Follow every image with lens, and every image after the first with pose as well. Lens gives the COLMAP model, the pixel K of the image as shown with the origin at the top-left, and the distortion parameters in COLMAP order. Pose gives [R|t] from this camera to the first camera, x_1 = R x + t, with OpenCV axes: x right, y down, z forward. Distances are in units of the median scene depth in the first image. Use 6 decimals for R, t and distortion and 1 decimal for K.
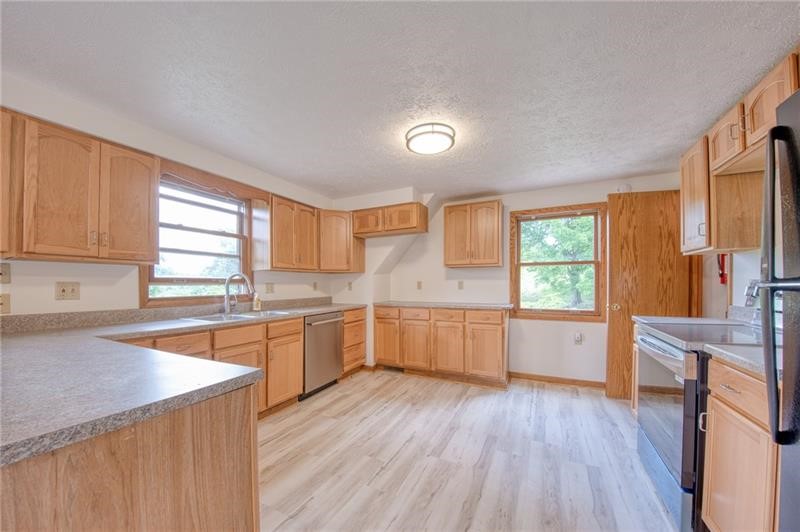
lens RADIAL K [[285.0, 0, 376.3], [0, 285.0, 287.3], [0, 0, 1]] dist [-0.016403, -0.001879]
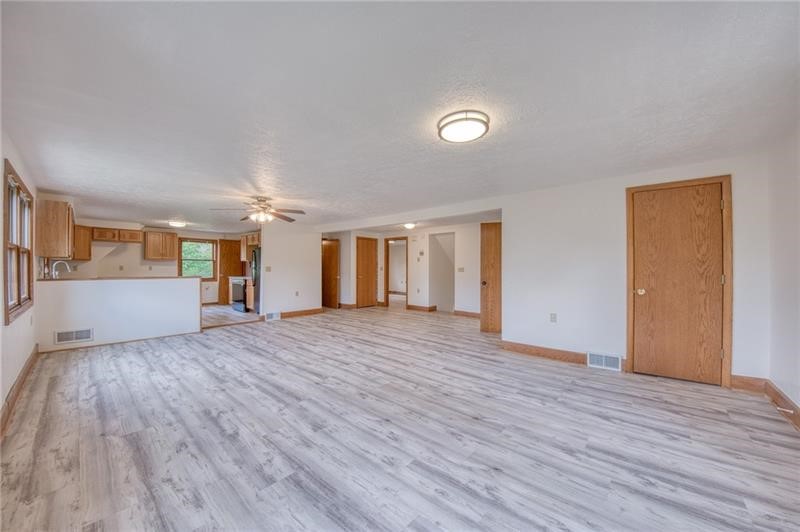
lens RADIAL K [[285.0, 0, 421.6], [0, 285.0, 270.3], [0, 0, 1]] dist [-0.016403, -0.001879]
pose [[0.152091, -0.008690, 0.988328, -1.579546], [0.012971, 0.999893, 0.006796, 0.021284], [-0.988281, 0.011786, 0.152187, -1.374768]]
